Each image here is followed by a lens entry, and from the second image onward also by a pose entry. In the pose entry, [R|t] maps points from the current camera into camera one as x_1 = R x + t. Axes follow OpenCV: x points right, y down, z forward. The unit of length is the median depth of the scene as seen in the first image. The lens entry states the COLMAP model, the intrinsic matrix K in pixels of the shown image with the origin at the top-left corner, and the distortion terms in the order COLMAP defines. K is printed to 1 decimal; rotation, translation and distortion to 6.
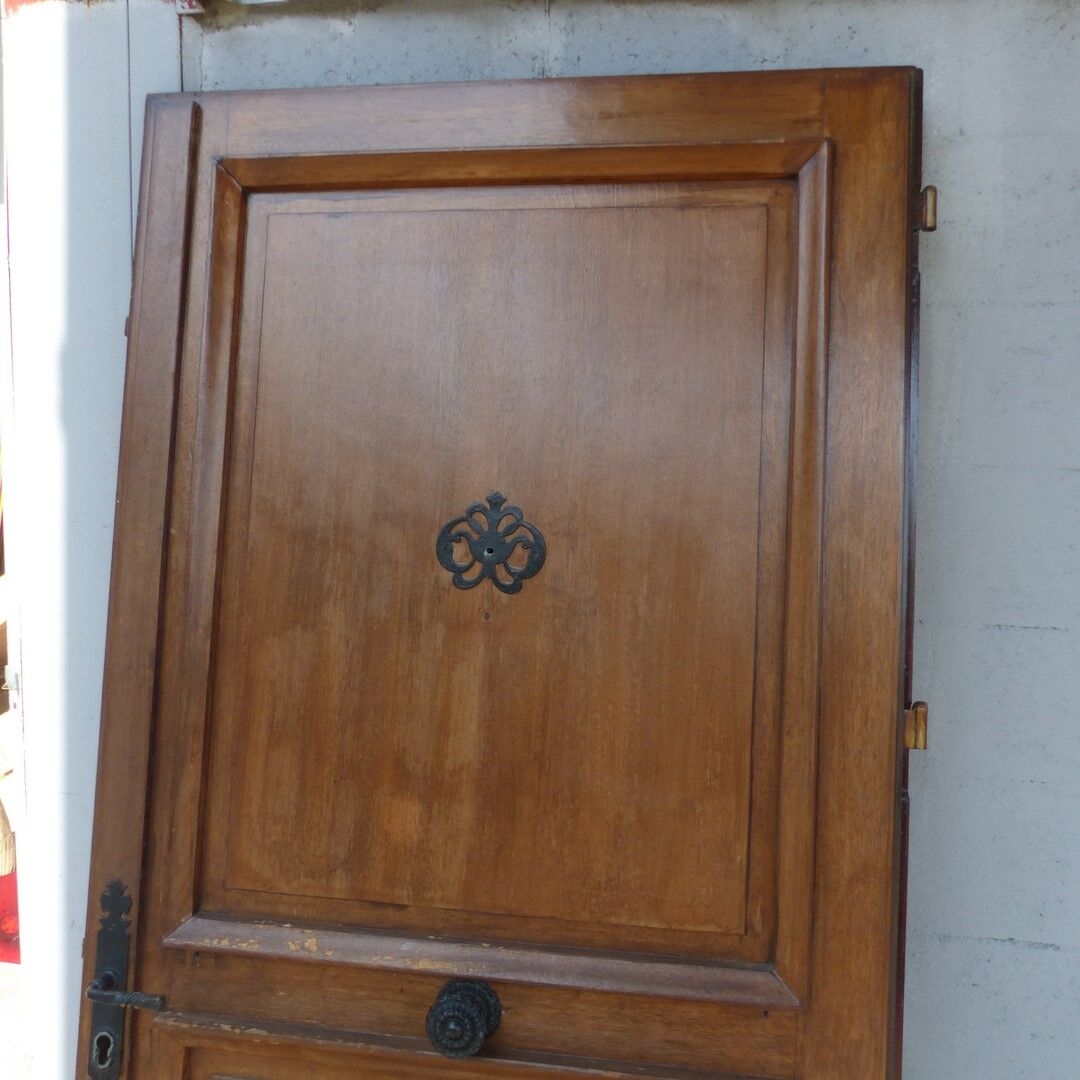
lens RADIAL K [[1089.0, 0, 545.4], [0, 1089.0, 547.1], [0, 0, 1]] dist [-0.020826, 0.000000]
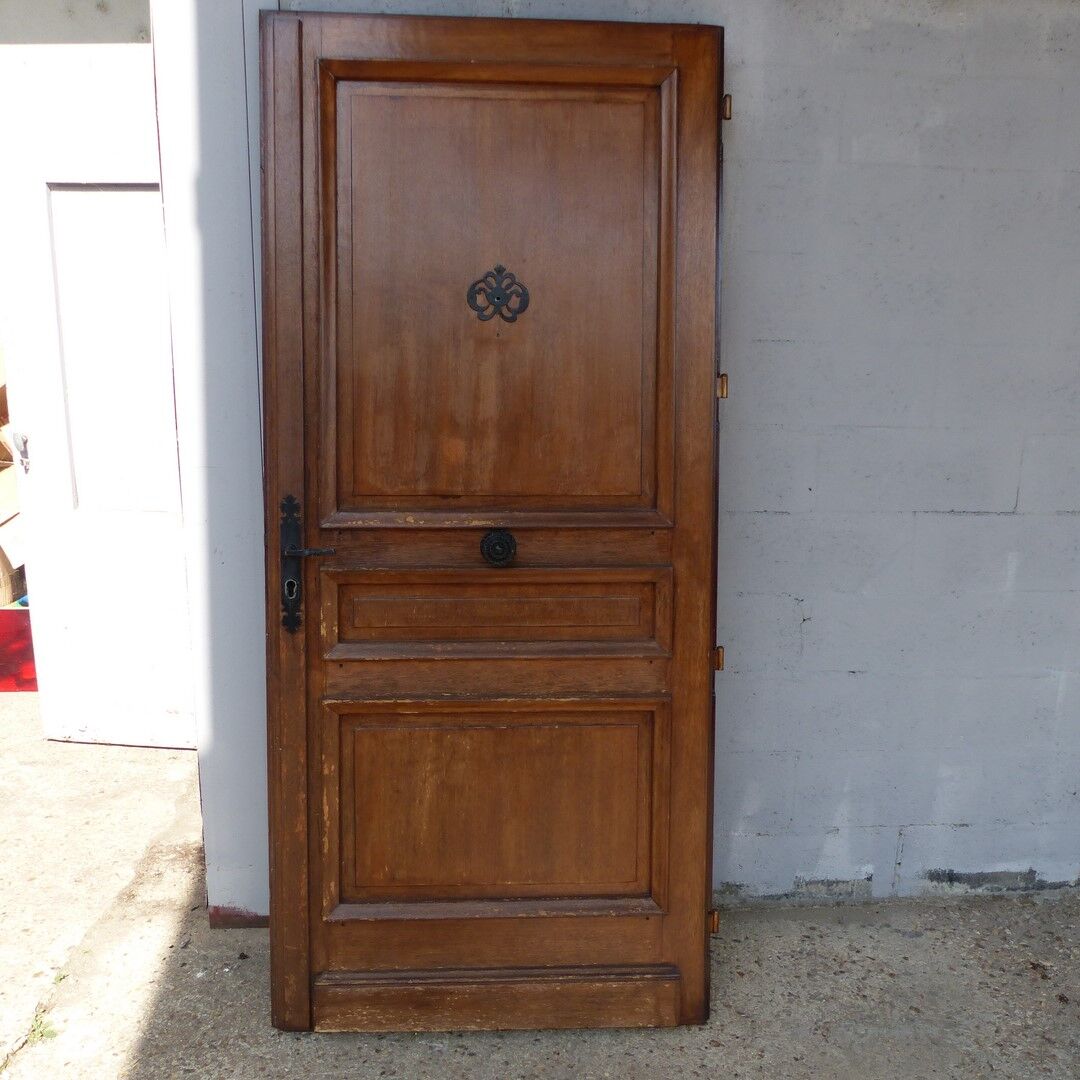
lens RADIAL K [[1089.0, 0, 546.4], [0, 1089.0, 544.7], [0, 0, 1]] dist [-0.020826, 0.000000]
pose [[0.971435, -0.060725, 0.229405, -0.417340], [0.024541, 0.987229, 0.157404, 0.126491], [-0.236034, -0.147278, 0.960519, -0.818100]]
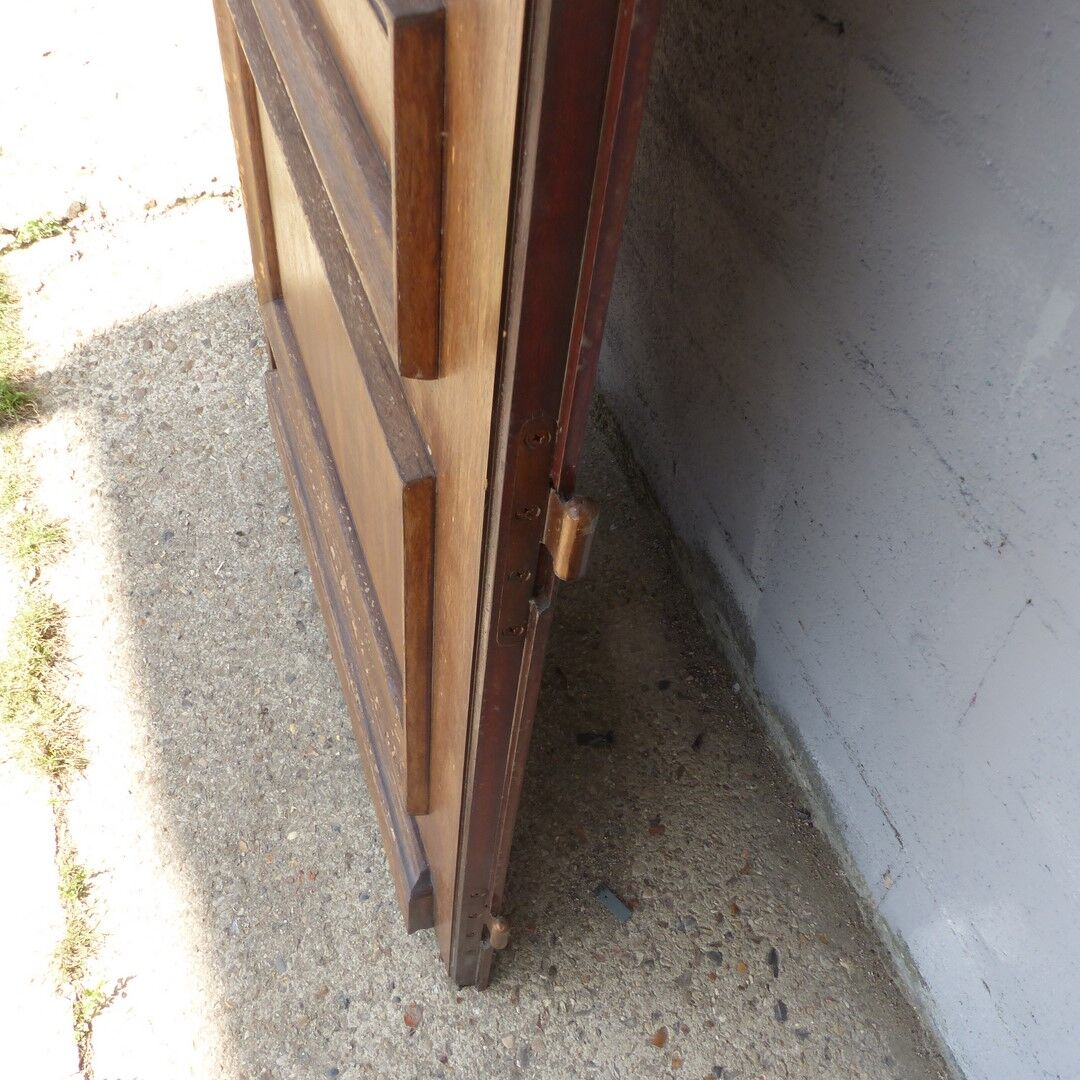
lens RADIAL K [[1089.0, 0, 545.9], [0, 1089.0, 542.6], [0, 0, 1]] dist [-0.020826, 0.000000]
pose [[0.493263, 0.685472, -0.535556, 0.541682], [0.007561, 0.612264, 0.790617, 0.296390], [0.869848, -0.394031, 0.296824, 0.803804]]
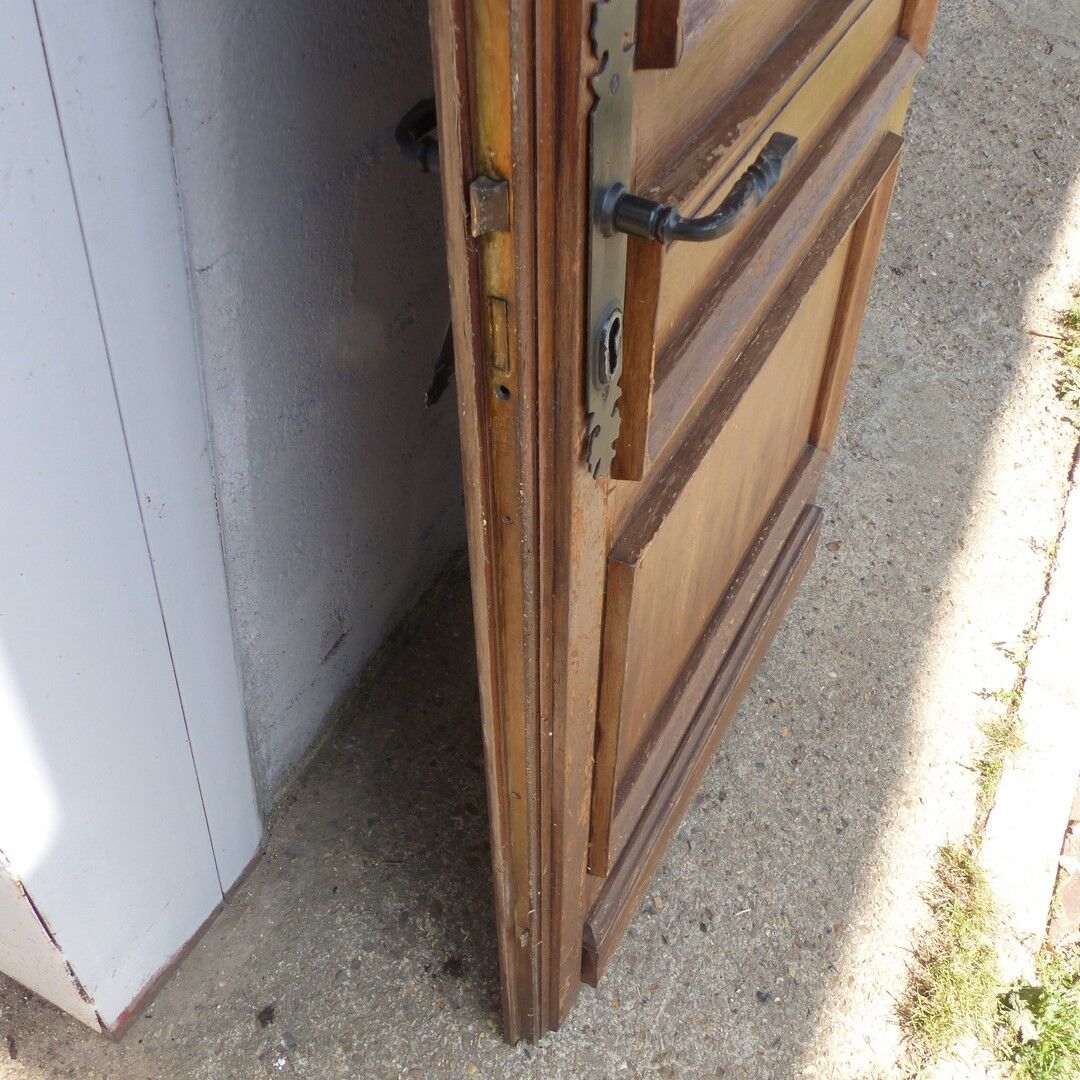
lens RADIAL K [[1089.0, 0, 546.9], [0, 1089.0, 542.5], [0, 0, 1]] dist [-0.020826, 0.000000]
pose [[0.312825, -0.726304, 0.612064, -0.770929], [-0.060510, 0.627858, 0.775972, 0.172810], [-0.947881, -0.279780, 0.152461, 0.967865]]
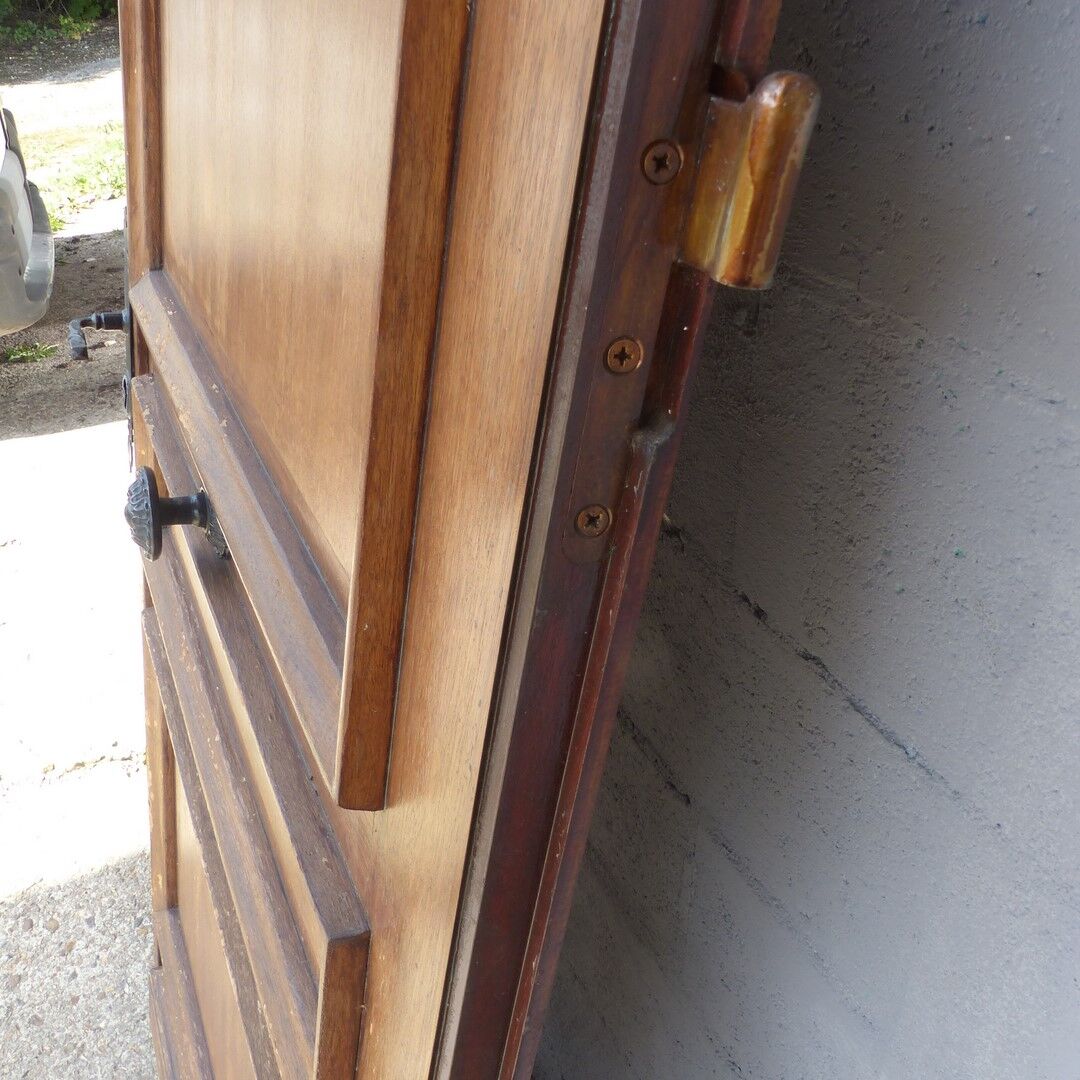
lens RADIAL K [[1089.0, 0, 544.9], [0, 1089.0, 544.7], [0, 0, 1]] dist [-0.020826, 0.000000]
pose [[0.565698, 0.424344, -0.707048, 0.501438], [-0.053726, 0.874576, 0.481903, 0.116769], [0.822860, -0.234625, 0.517544, 0.816026]]
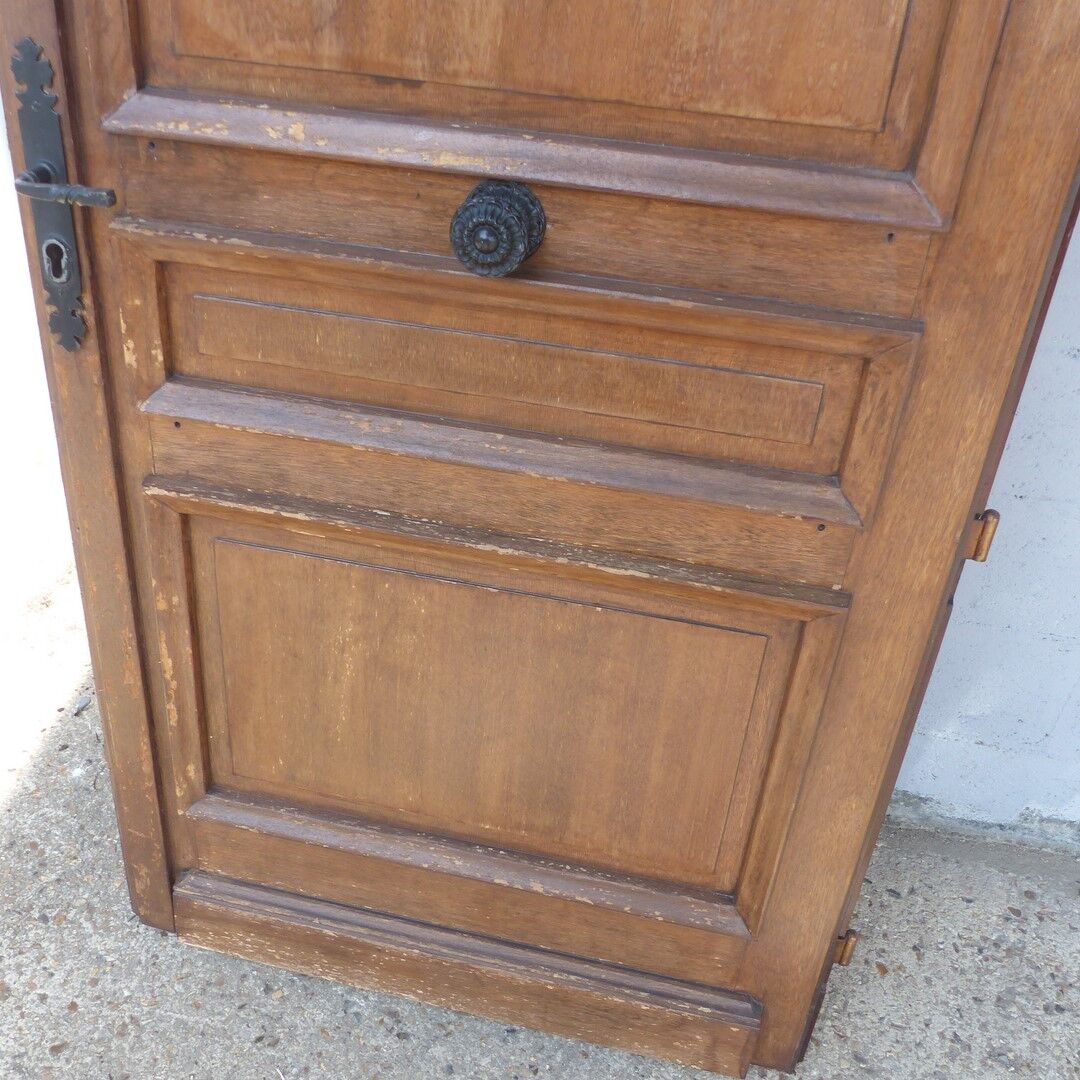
lens RADIAL K [[1089.0, 0, 540.1], [0, 1089.0, 536.9], [0, 0, 1]] dist [-0.020826, 0.000000]
pose [[0.999112, 0.041312, -0.008221, -0.028568], [-0.029442, 0.824496, 0.565101, 0.167584], [0.030124, -0.564358, 0.824981, 0.221927]]
